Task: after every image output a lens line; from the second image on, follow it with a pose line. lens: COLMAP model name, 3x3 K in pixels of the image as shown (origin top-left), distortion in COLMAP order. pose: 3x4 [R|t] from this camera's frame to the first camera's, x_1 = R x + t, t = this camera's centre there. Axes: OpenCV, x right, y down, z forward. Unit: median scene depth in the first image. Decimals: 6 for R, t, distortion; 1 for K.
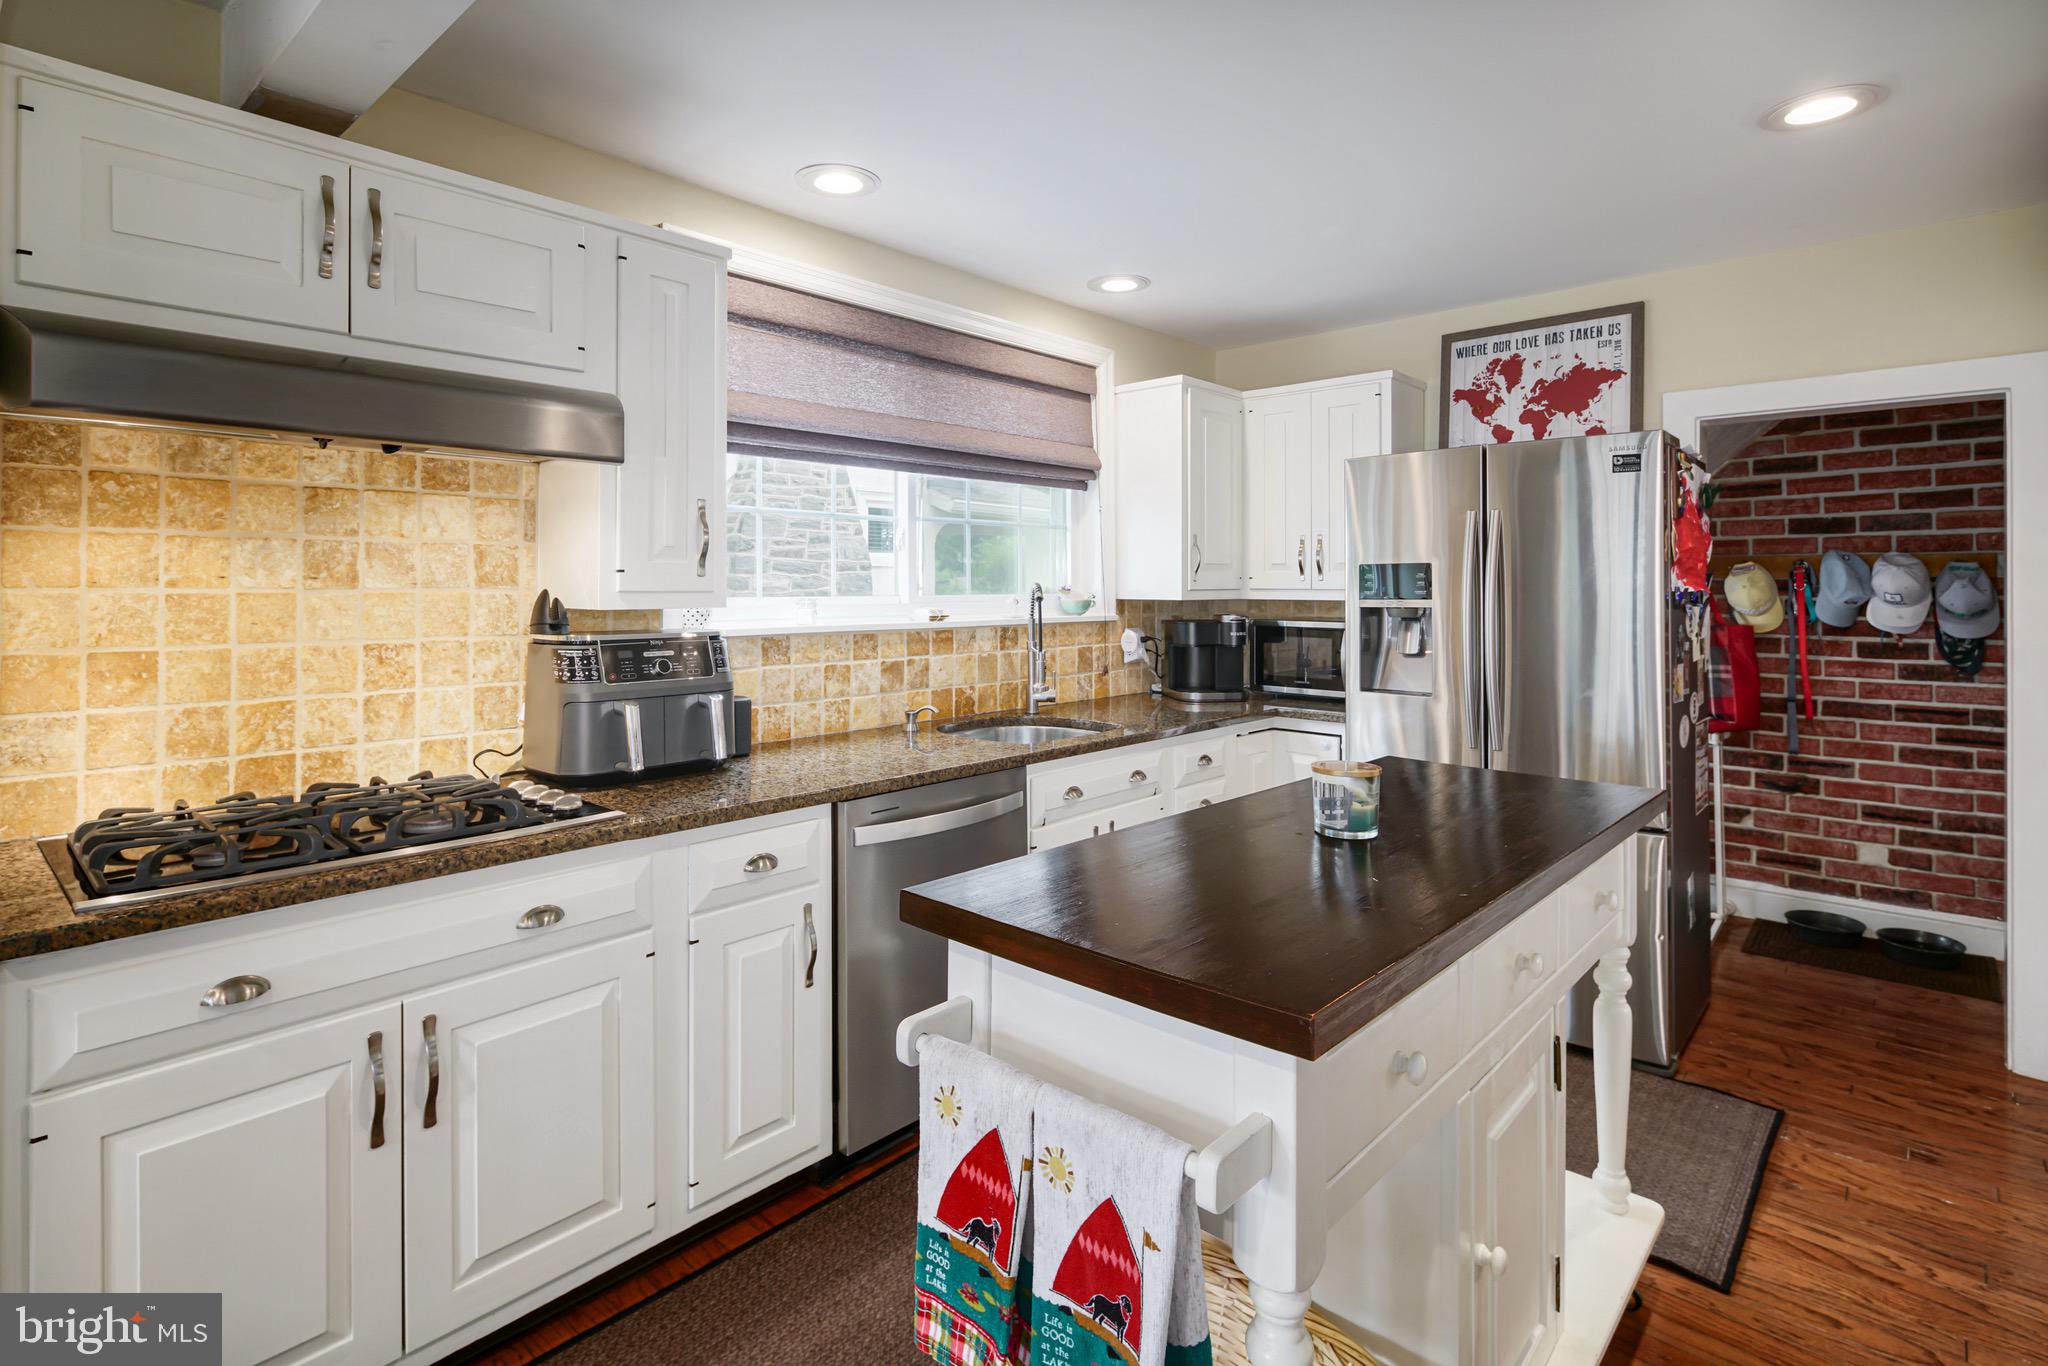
lens RADIAL K [[1004.4, 0, 1008.4], [0, 1004.4, 585.9], [0, 0, 1]] dist [-0.000460, -0.003185]
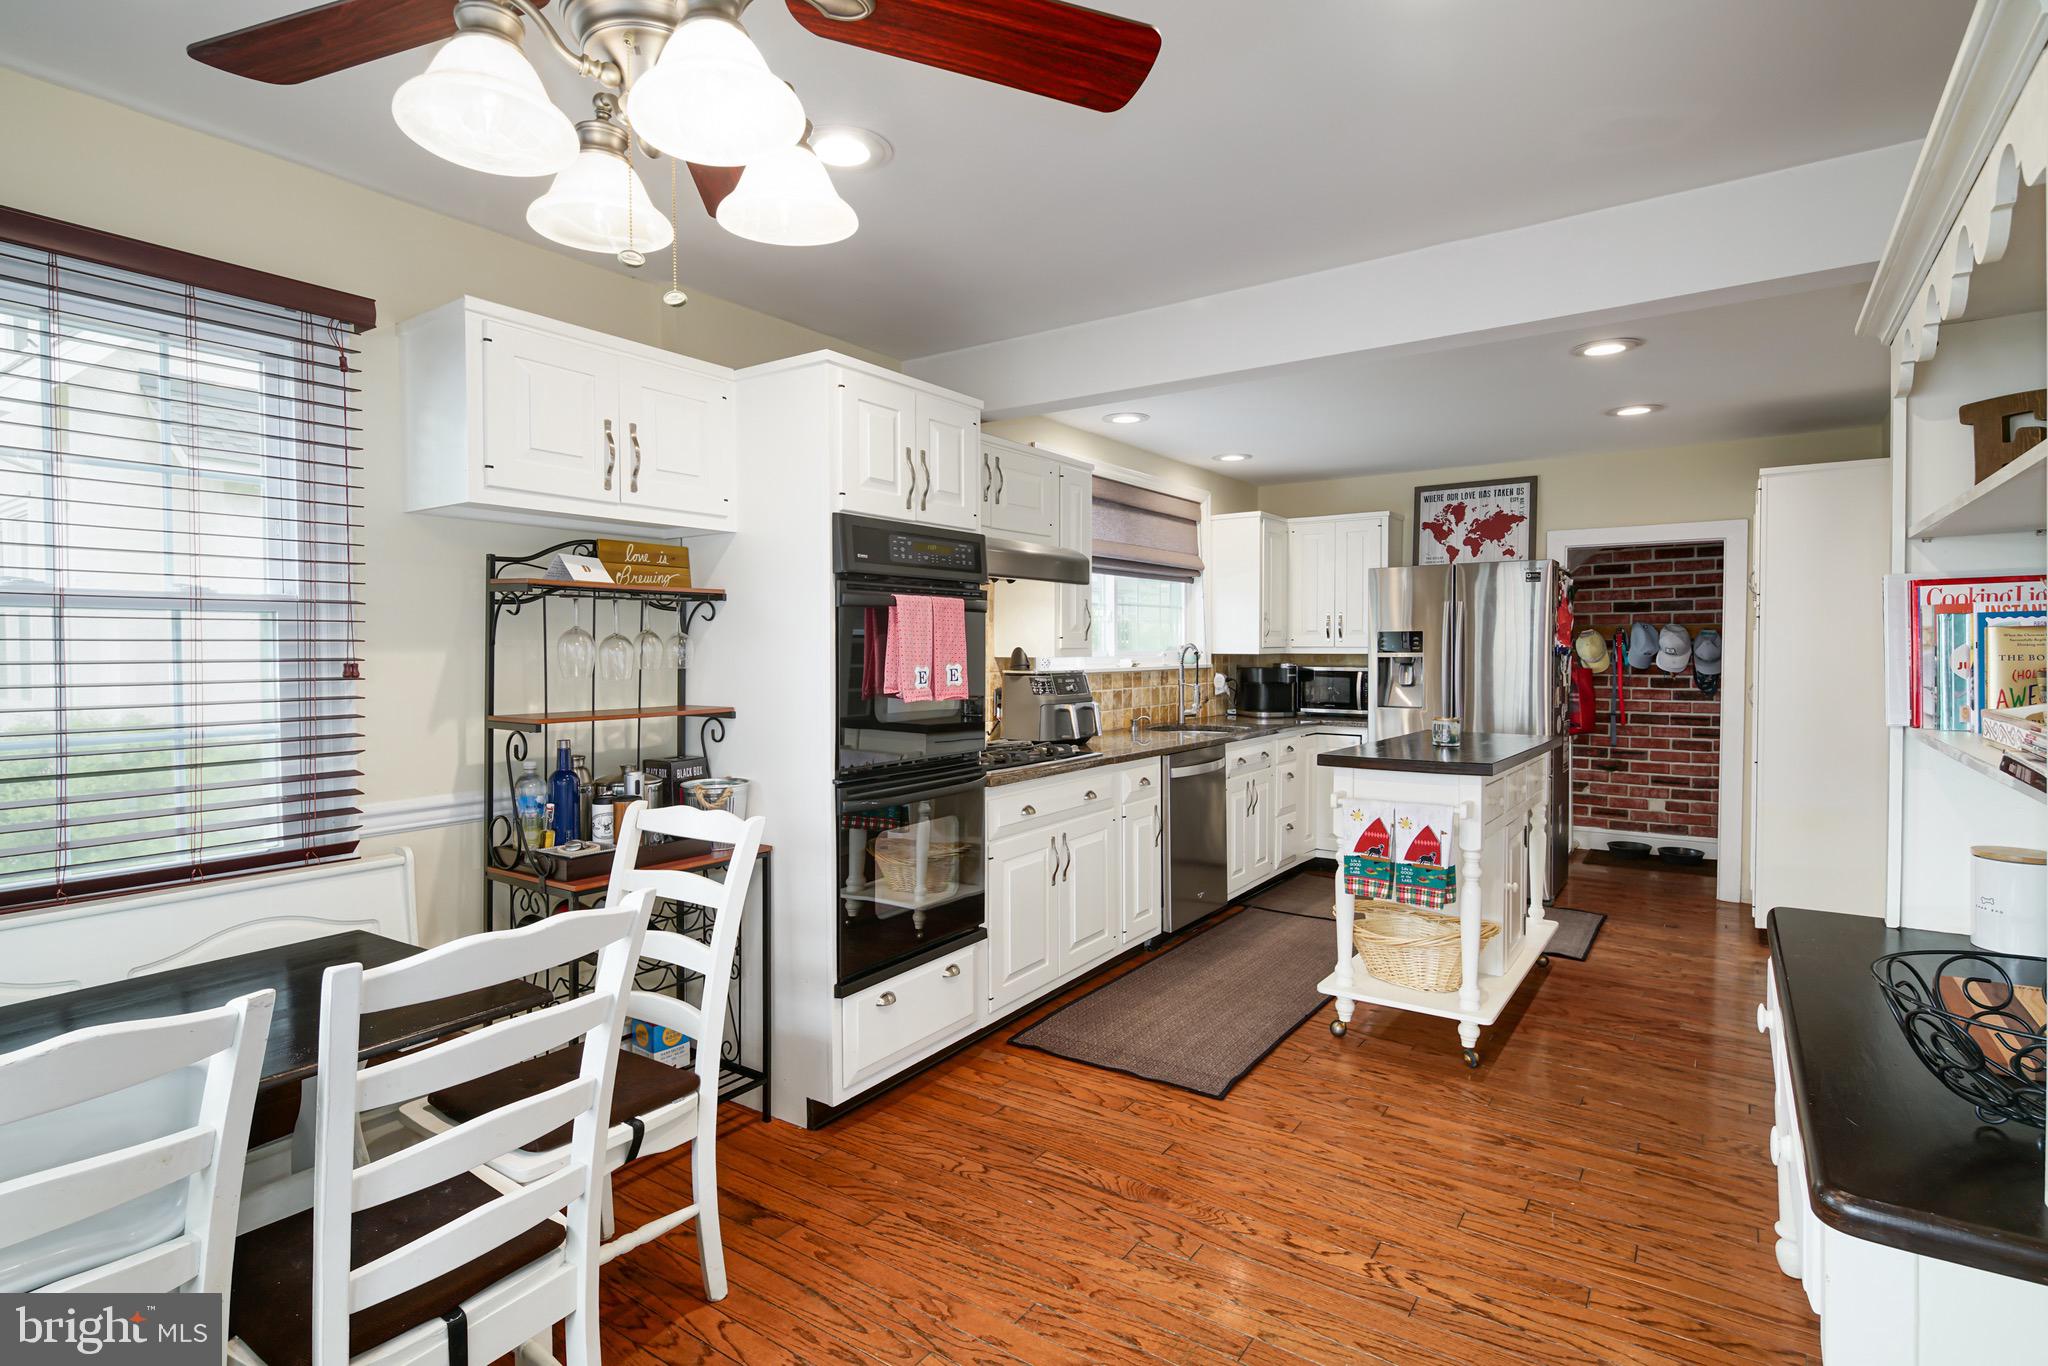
lens RADIAL K [[1004.4, 0, 998.3], [0, 1004.4, 682.5], [0, 0, 1]] dist [-0.000460, -0.003185]
pose [[0.993505, -0.006871, 0.113581, -0.435498], [0.002662, 0.999306, 0.037166, -0.001035], [-0.113758, -0.036622, 0.992833, -0.552870]]
